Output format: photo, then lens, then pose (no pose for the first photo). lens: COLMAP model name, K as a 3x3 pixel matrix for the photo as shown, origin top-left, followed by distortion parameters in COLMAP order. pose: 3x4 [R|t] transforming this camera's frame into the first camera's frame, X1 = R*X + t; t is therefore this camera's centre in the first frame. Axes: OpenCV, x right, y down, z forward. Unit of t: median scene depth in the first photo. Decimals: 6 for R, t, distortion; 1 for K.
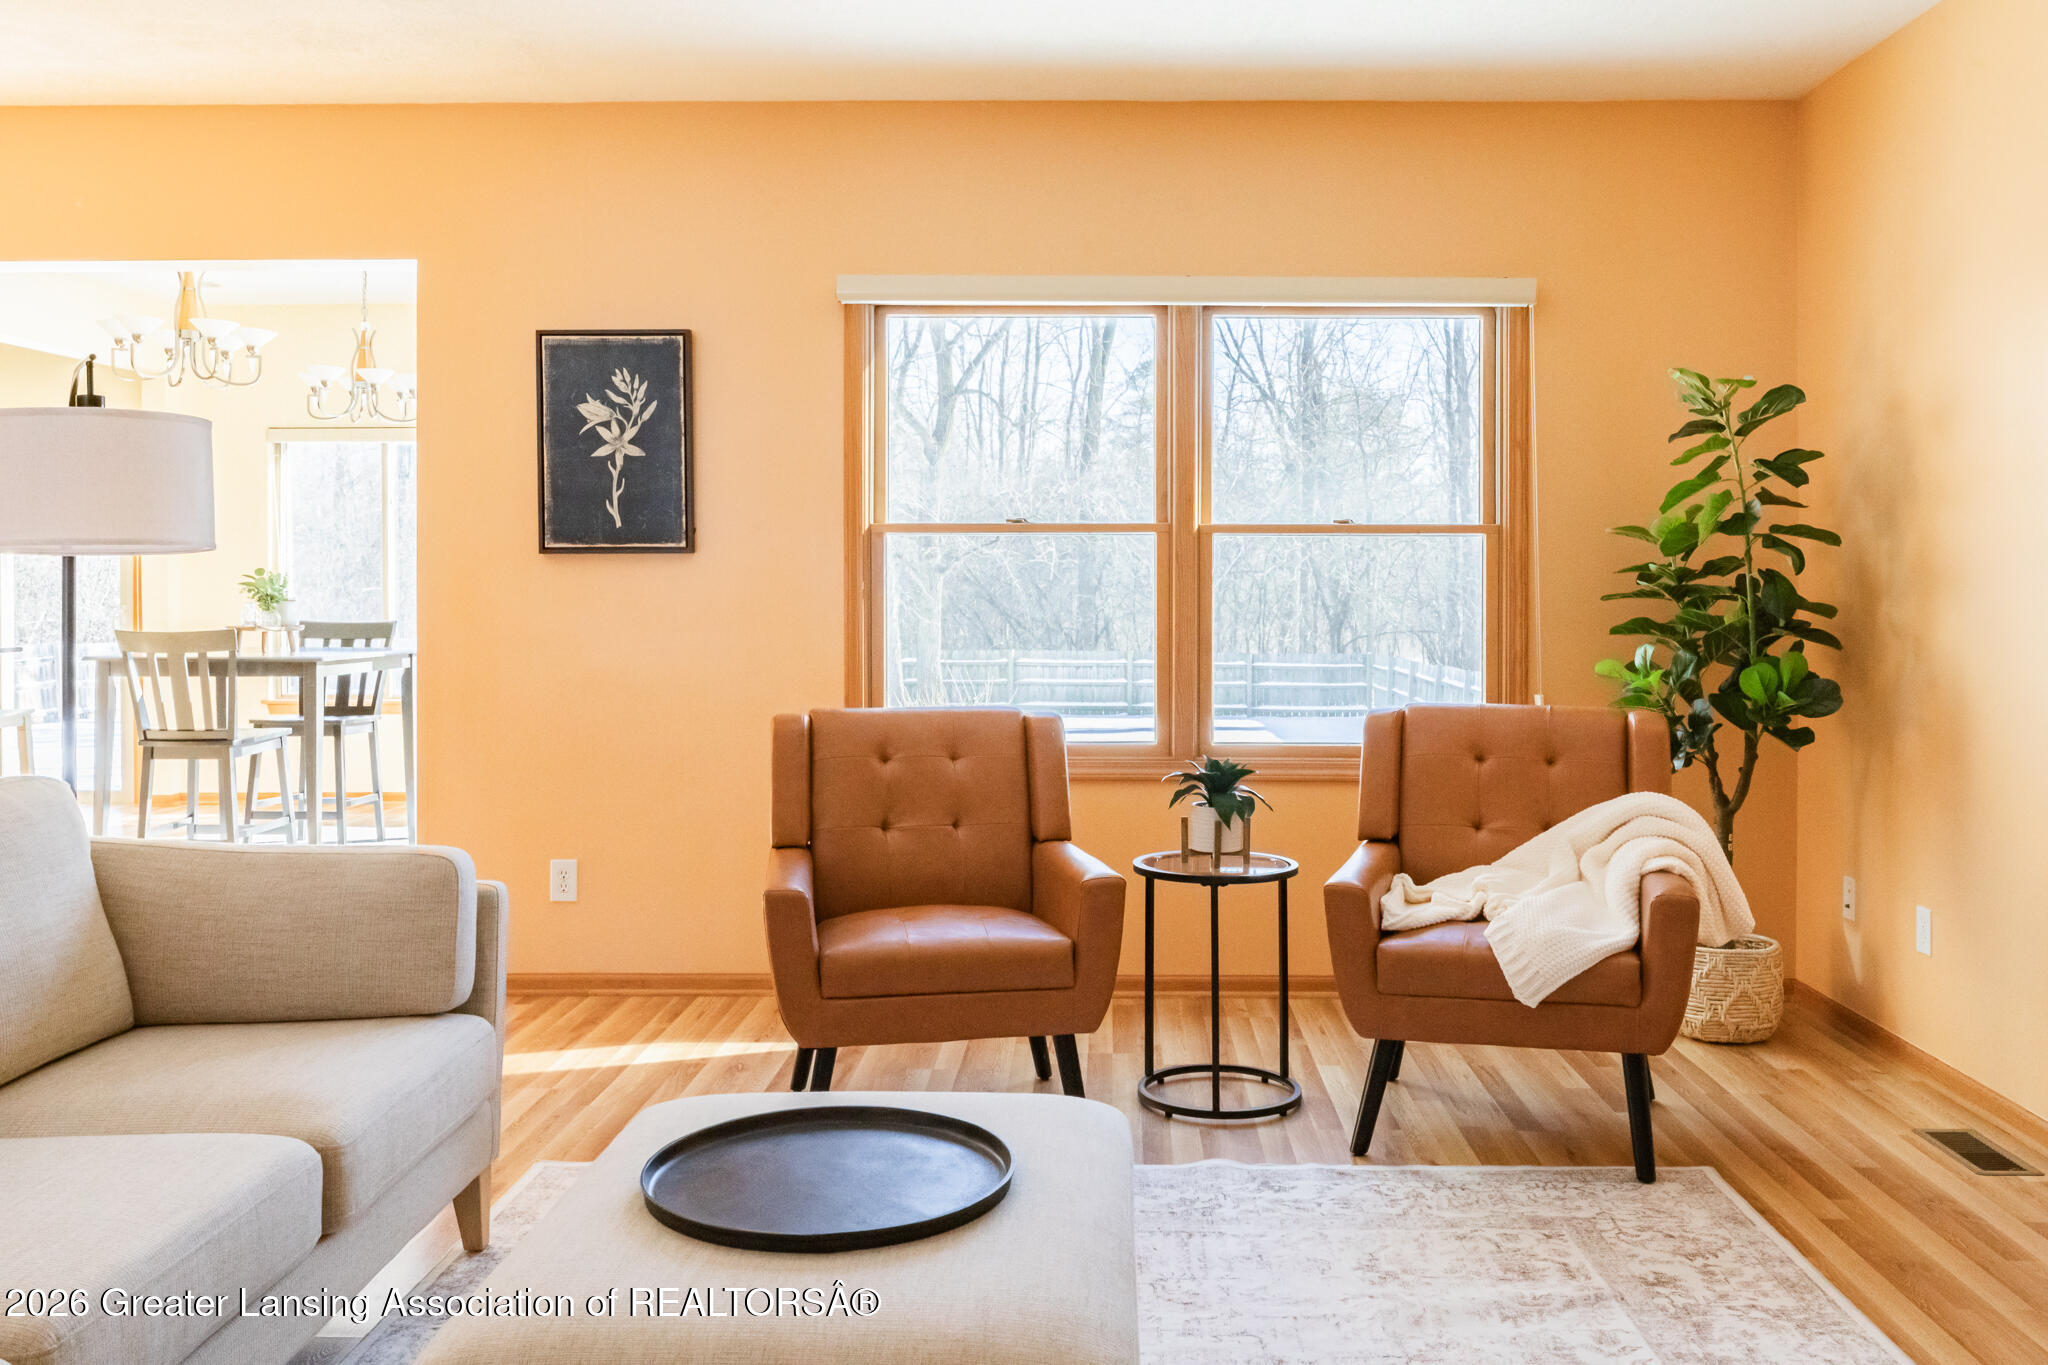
lens RADIAL K [[1696.1, 0, 1065.7], [0, 1696.1, 594.5], [0, 0, 1]] dist [0.009758, -0.002170]
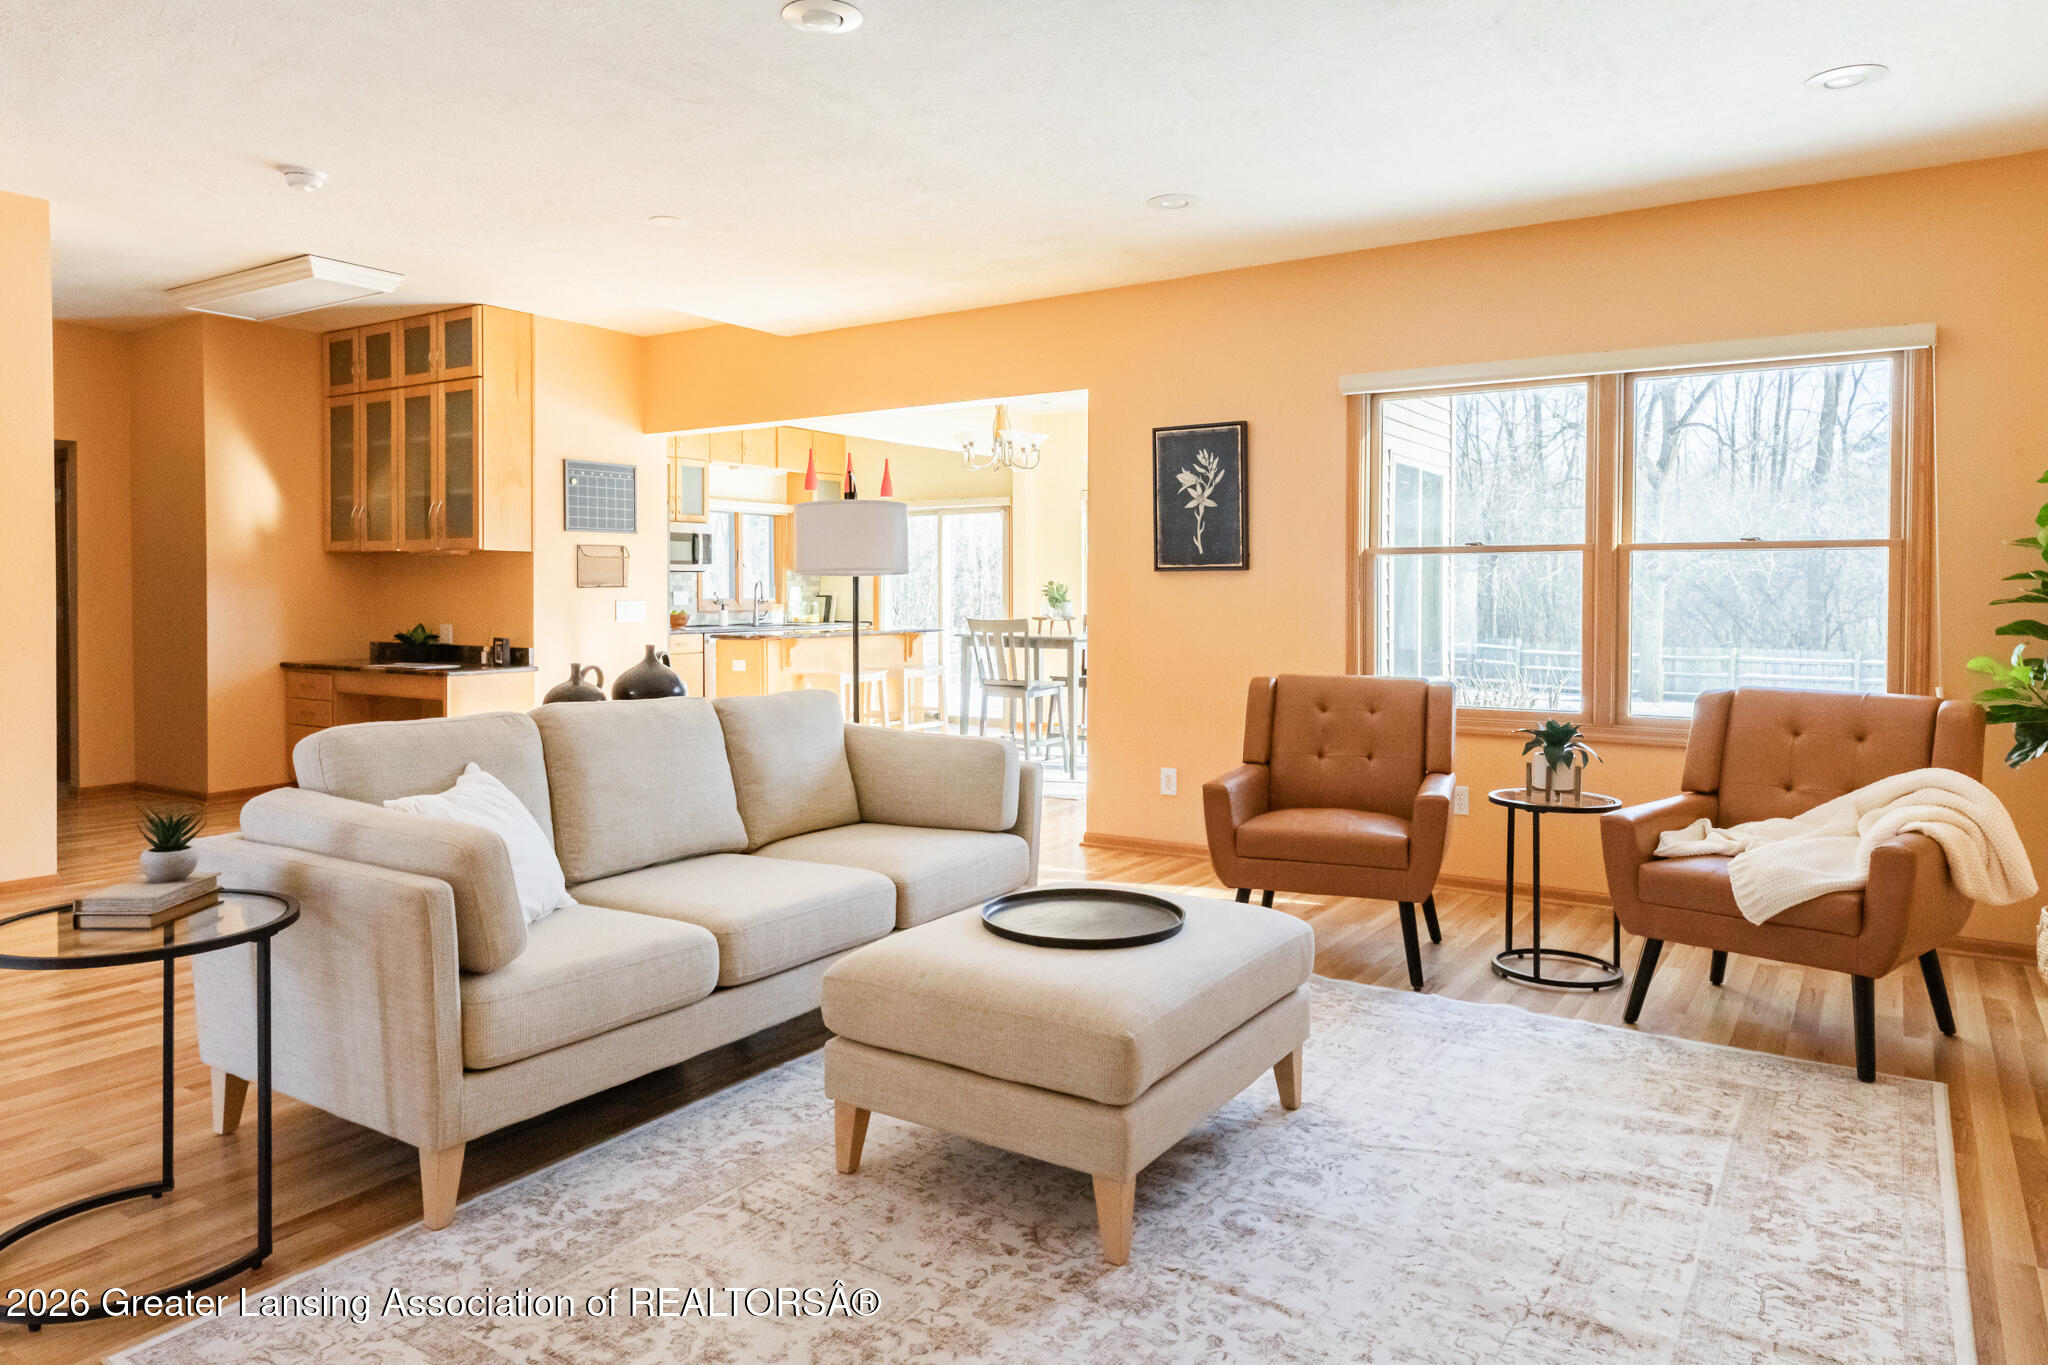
lens RADIAL K [[1333.0, 0, 1009.2], [0, 1333.0, 618.1], [0, 0, 1]] dist [0.011521, 0.006529]
pose [[0.835028, 0.010841, -0.550100, 0.272897], [-0.003002, 0.999881, 0.015148, 0.000710], [0.550199, -0.010998, 0.834961, -0.105953]]
